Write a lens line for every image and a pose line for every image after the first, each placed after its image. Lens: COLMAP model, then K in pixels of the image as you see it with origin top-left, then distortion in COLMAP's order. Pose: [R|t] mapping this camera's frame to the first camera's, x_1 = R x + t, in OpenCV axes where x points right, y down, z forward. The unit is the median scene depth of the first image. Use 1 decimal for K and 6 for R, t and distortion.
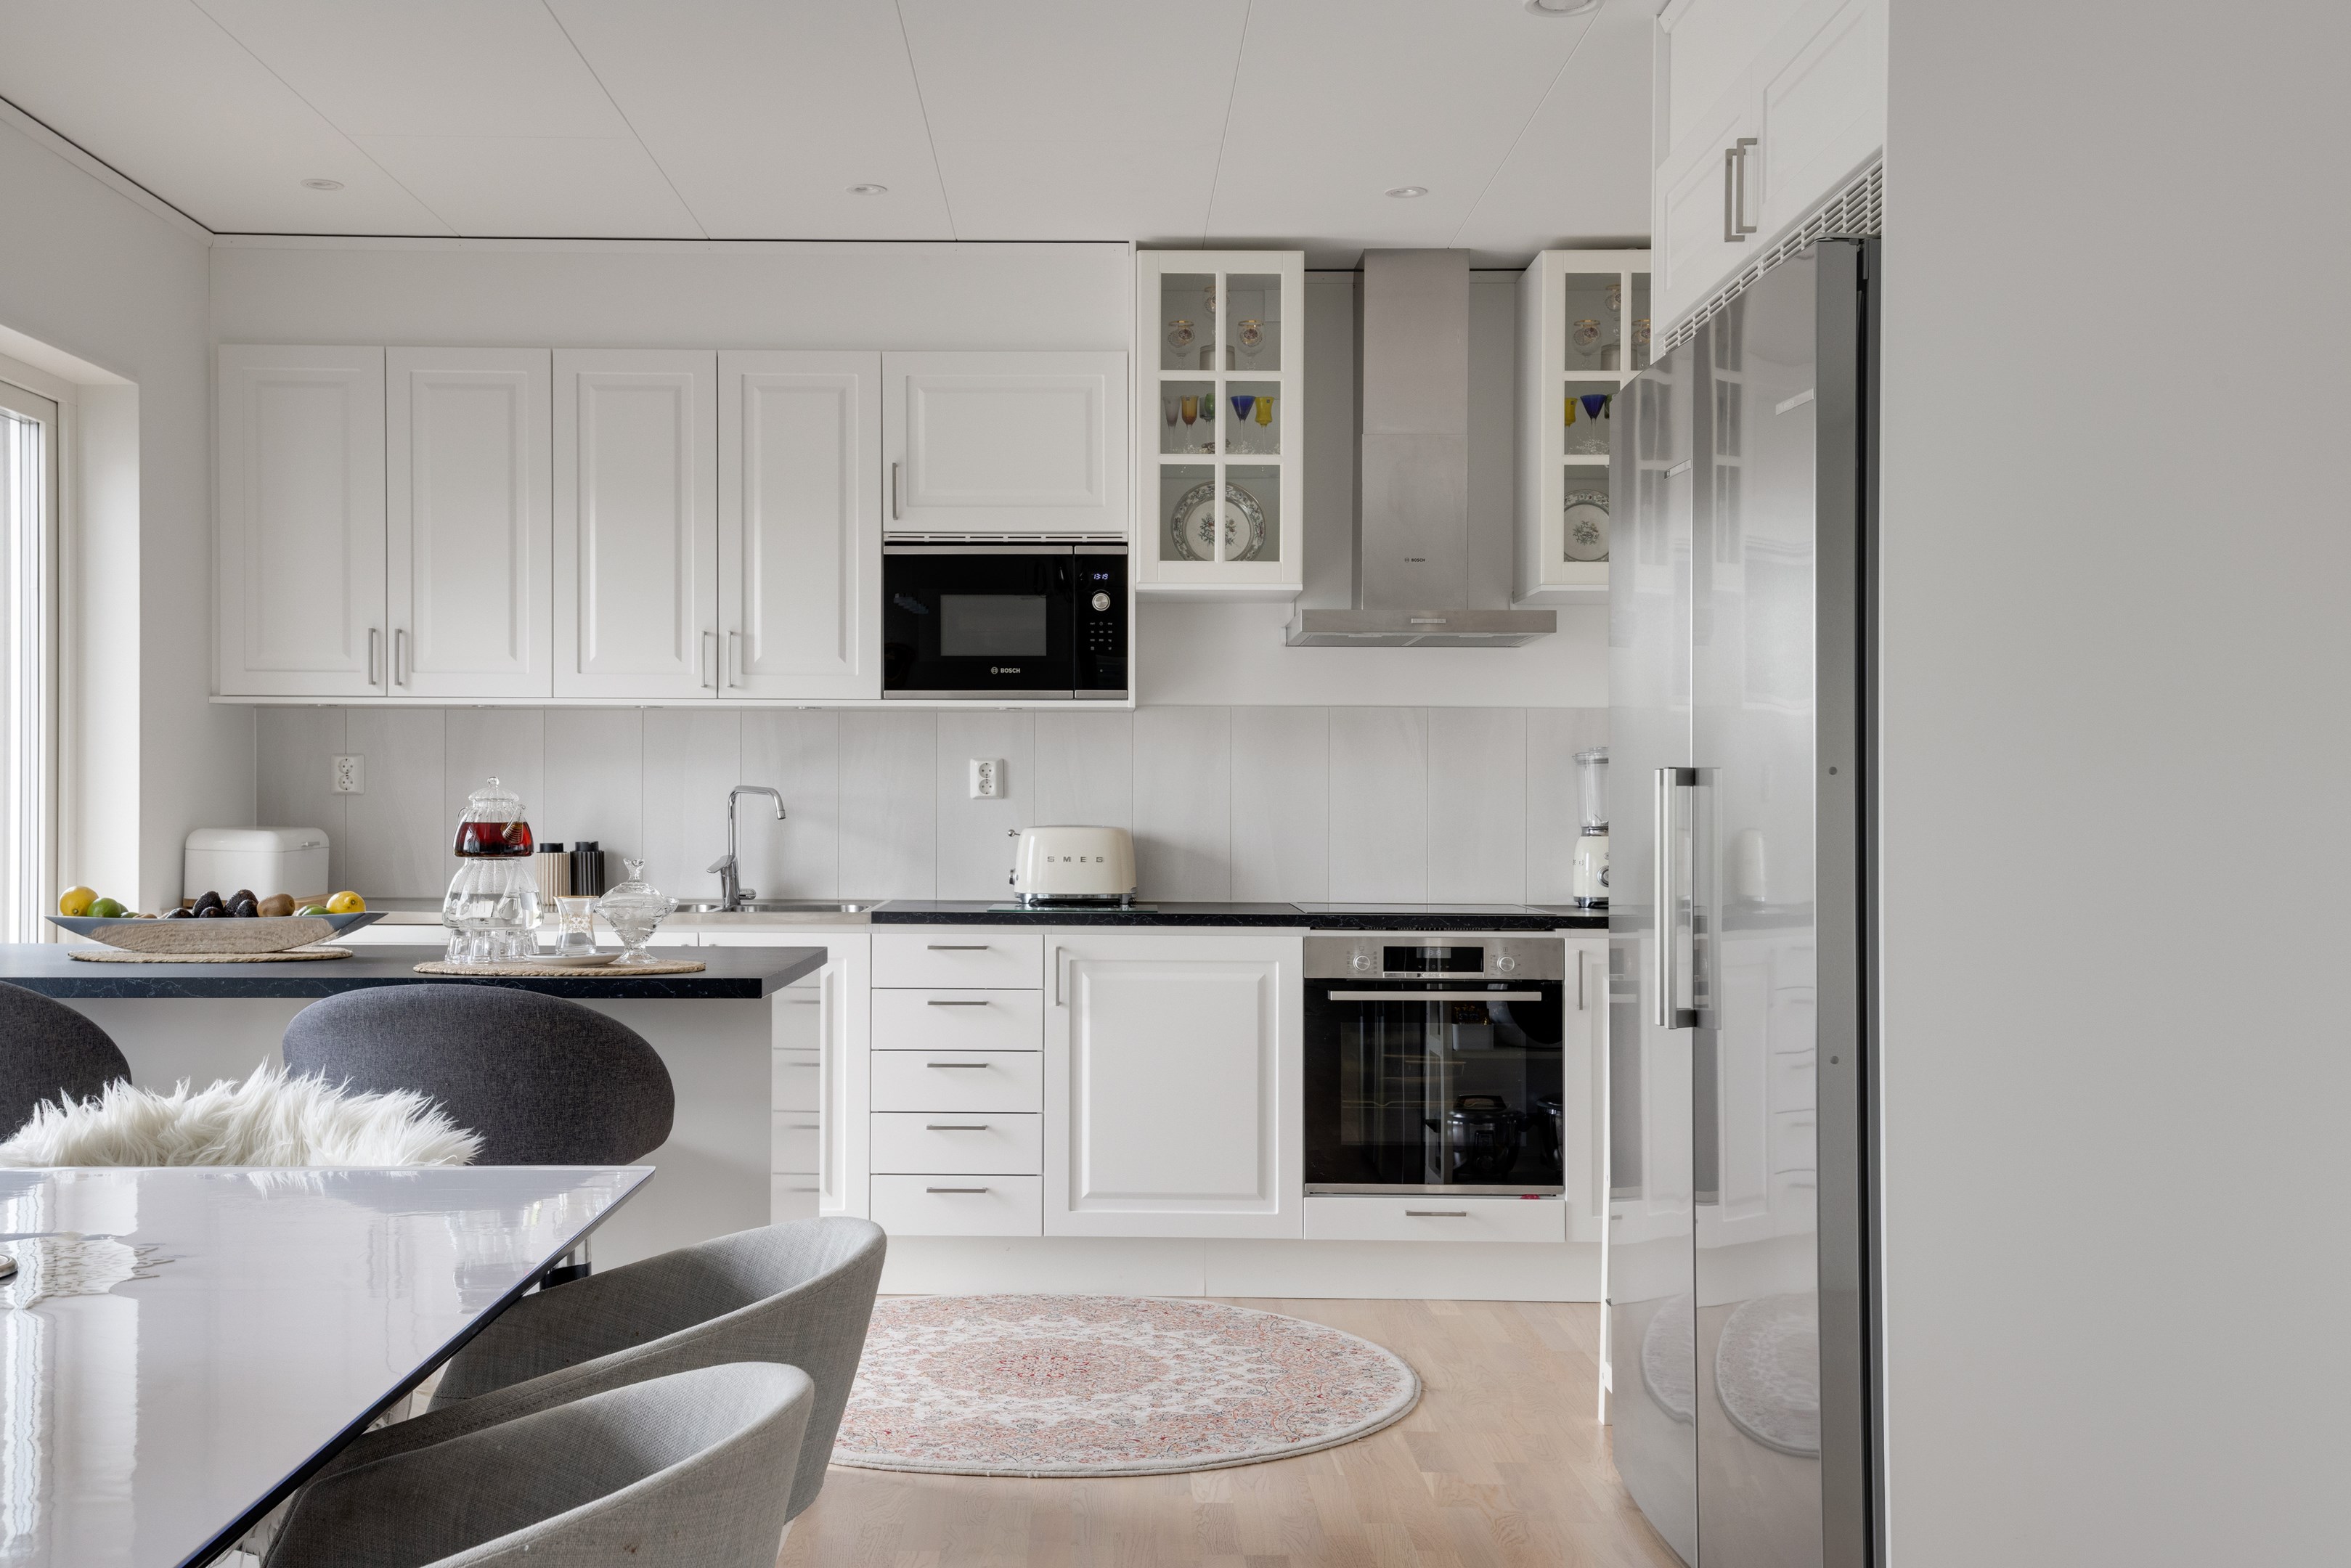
lens RADIAL K [[2368.1, 0, 1127.2], [0, 2368.1, 792.2], [0, 0, 1]] dist [0.095635, 0.000000]
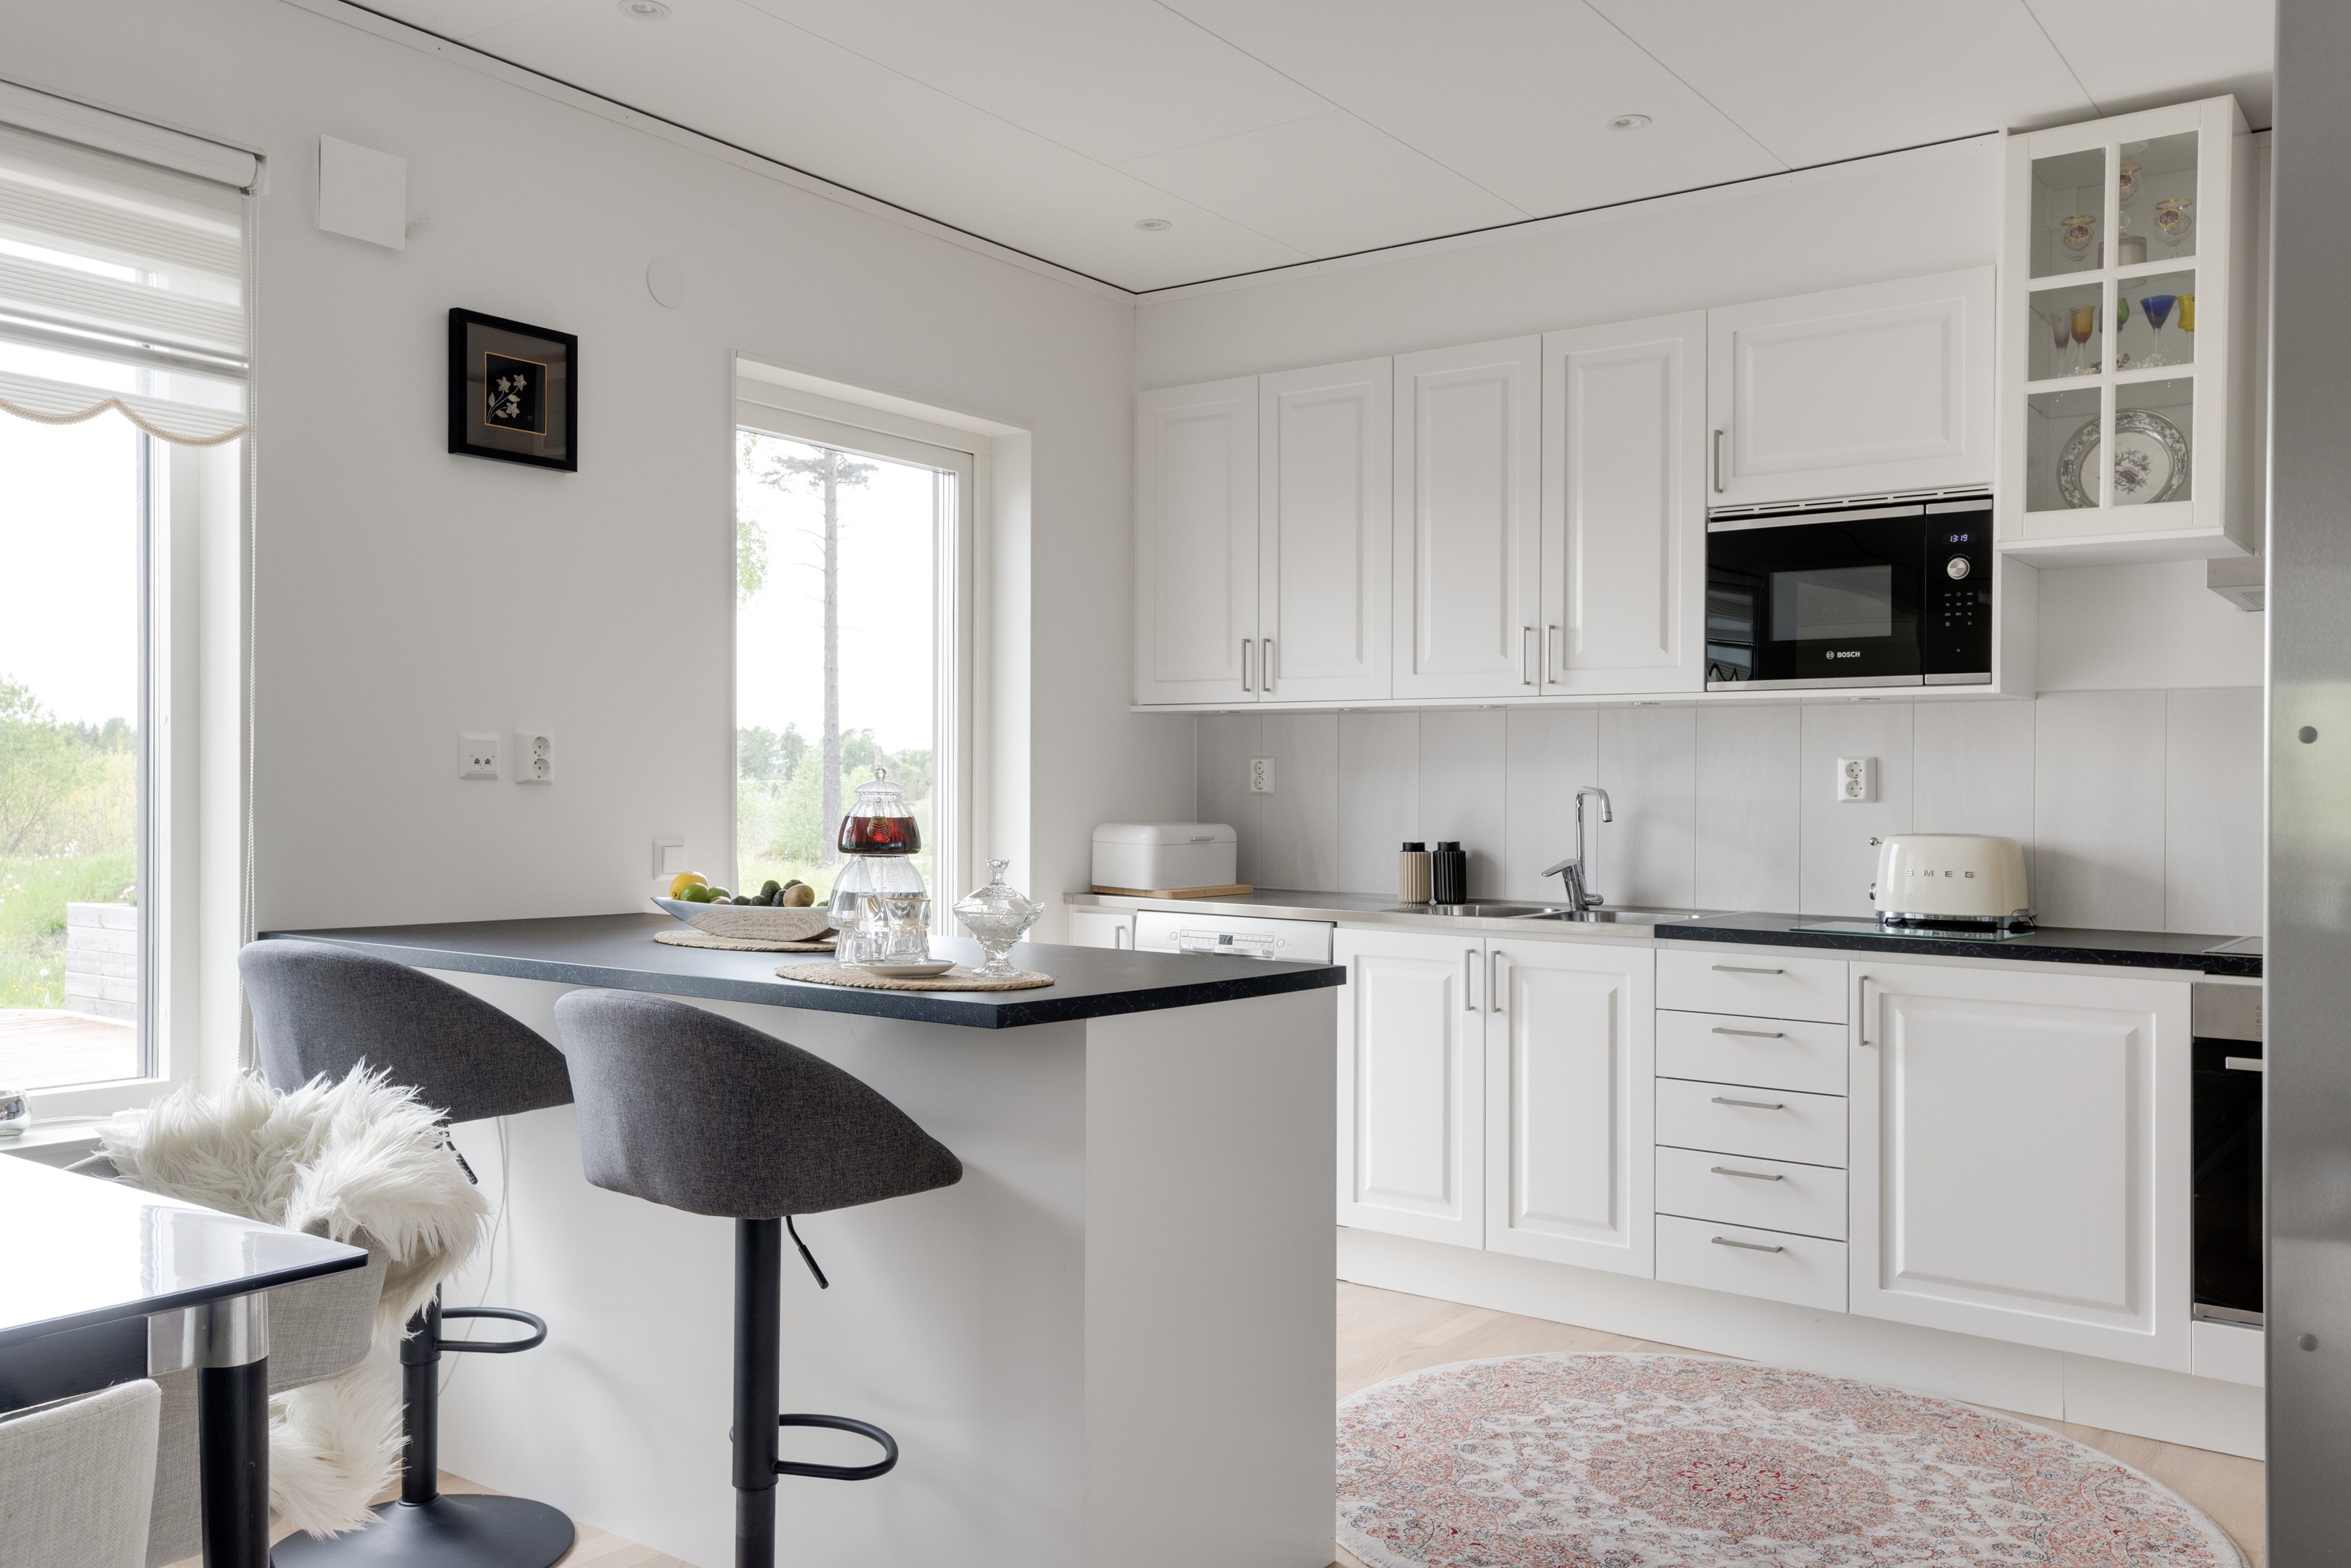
lens RADIAL K [[1940.8, 0, 1173.2], [0, 1940.8, 809.1], [0, 0, 1]] dist [0.039109, -0.007724]
pose [[0.808440, 0.009553, -0.588502, 0.174411], [-0.006842, 0.999953, 0.006833, 0.002213], [0.588539, -0.001498, 0.808467, 0.280010]]
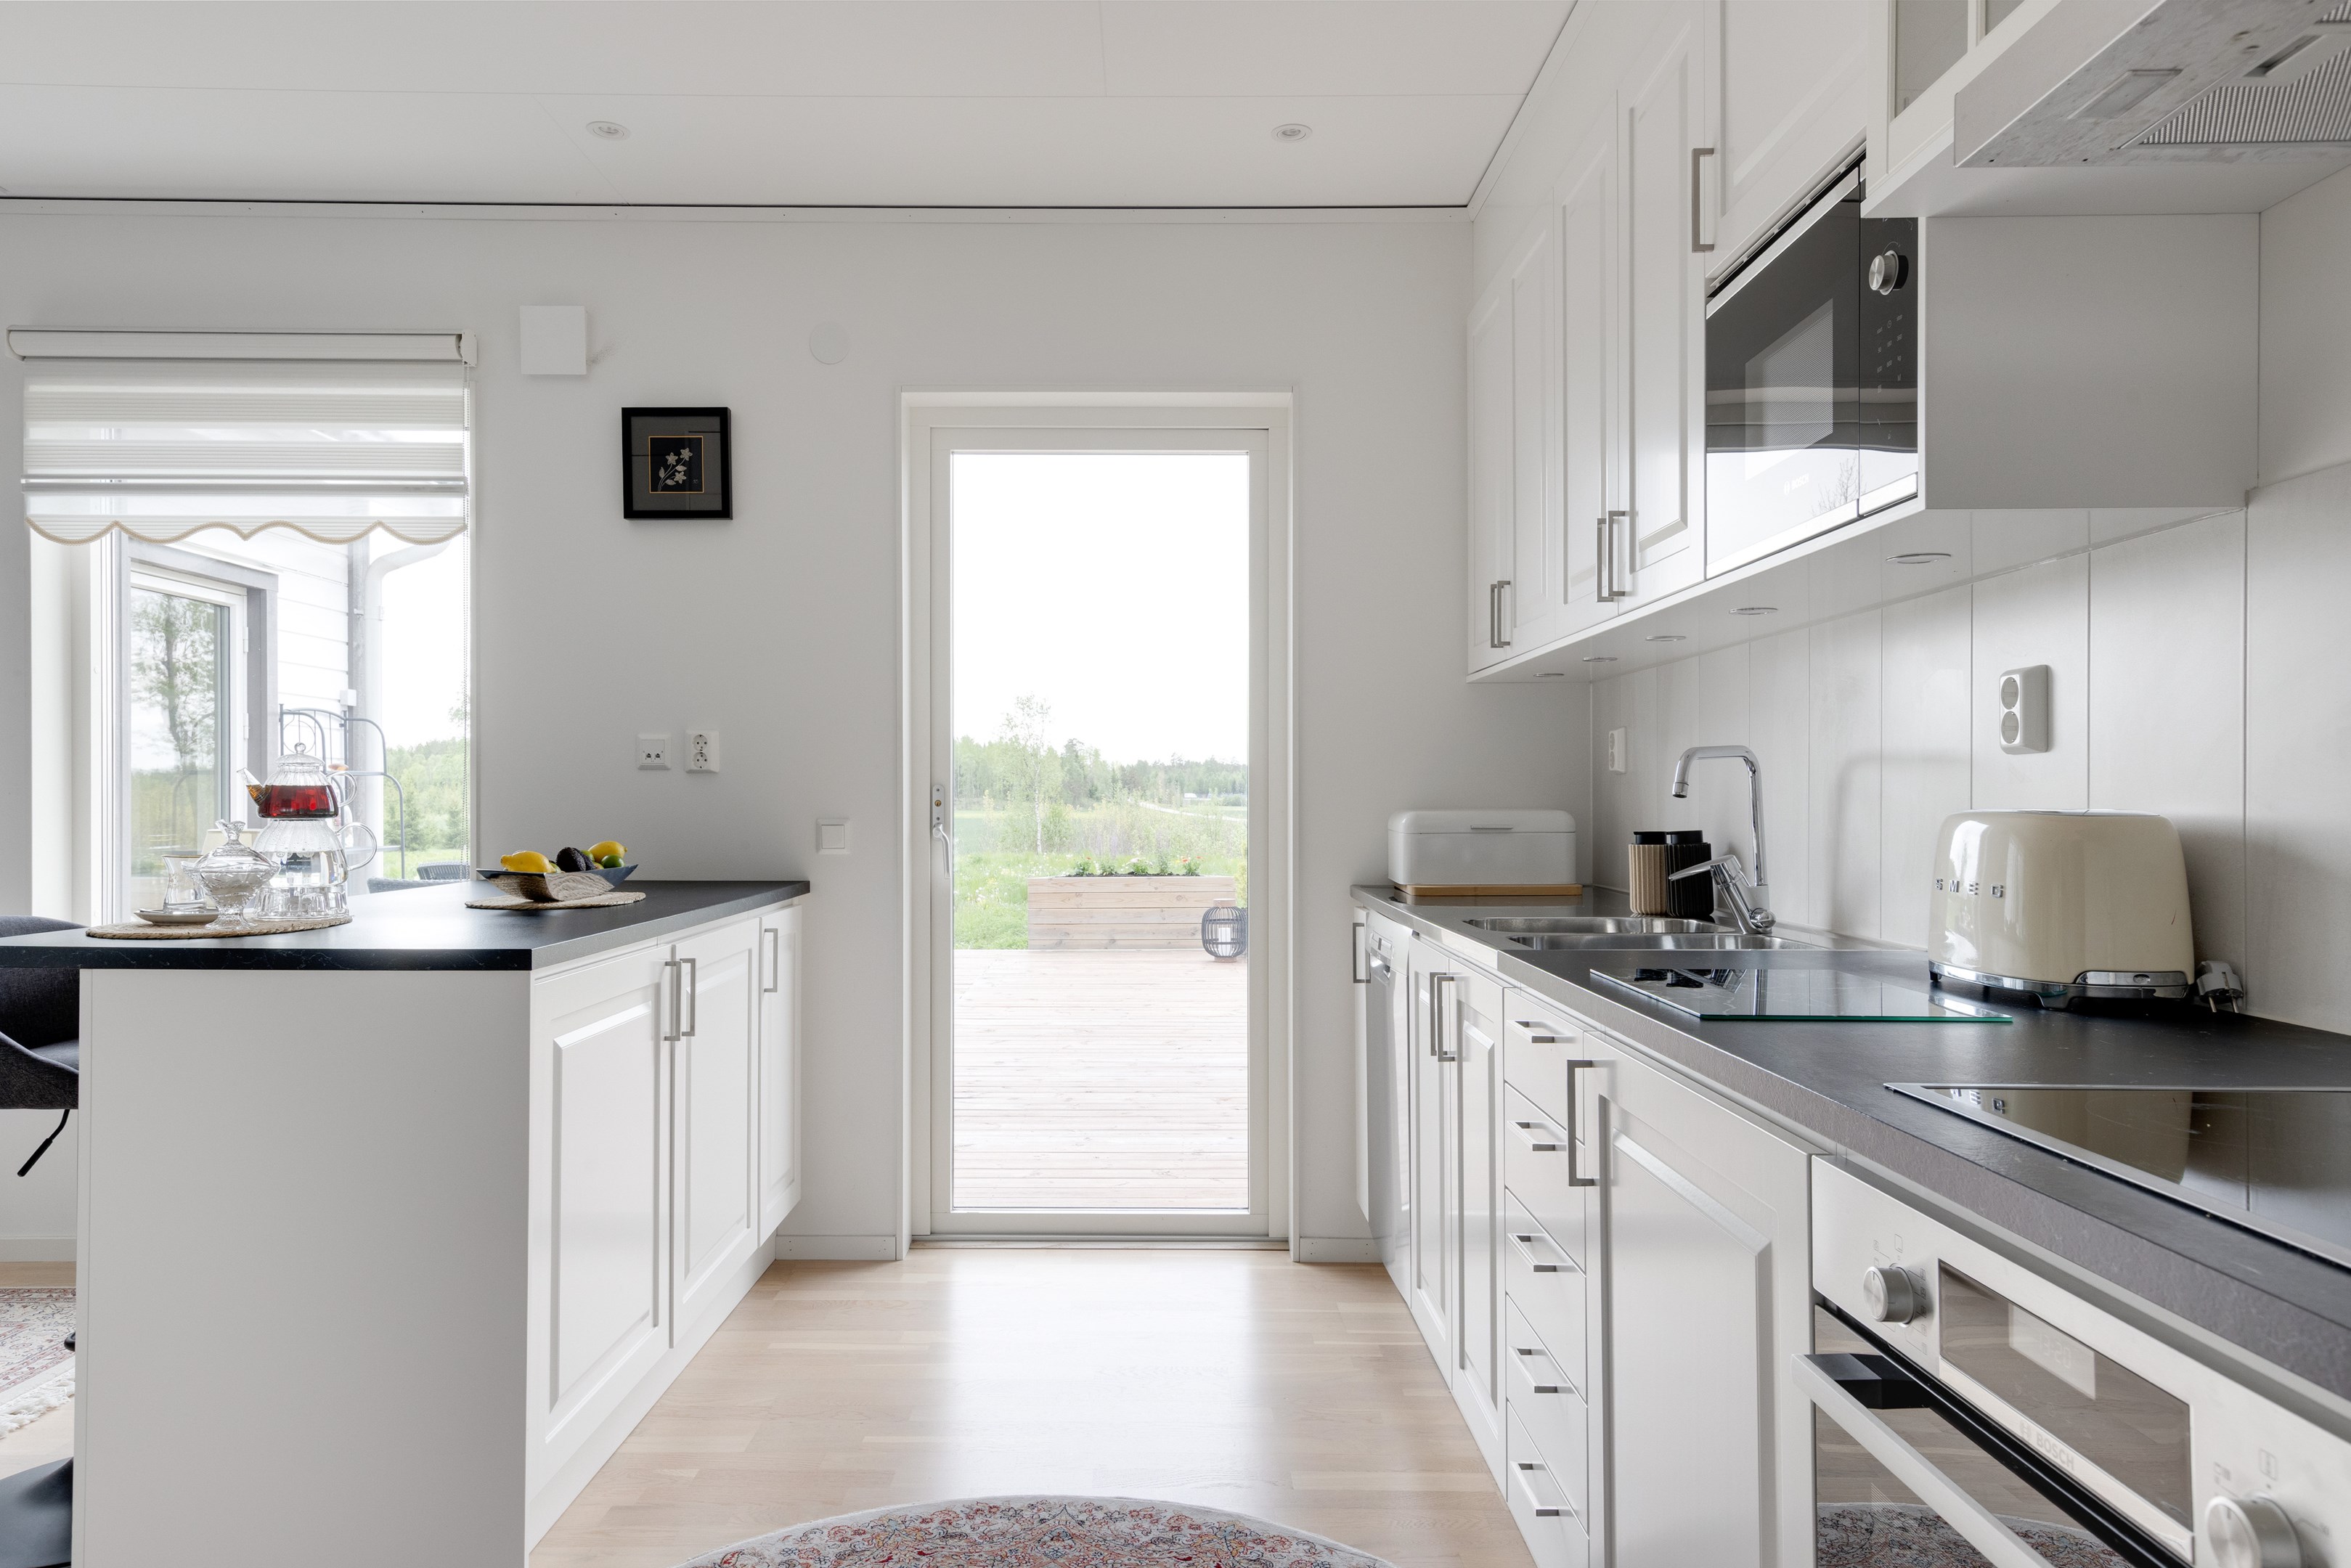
lens RADIAL K [[1621.3, 0, 1192.1], [0, 1621.3, 797.2], [0, 0, 1]] dist [0.058735, 0.001906]
pose [[-0.037661, -0.007374, -0.999263, 0.290692], [-0.000329, 0.999973, -0.007367, 0.014855], [0.999291, 0.000051, -0.037663, 0.908005]]
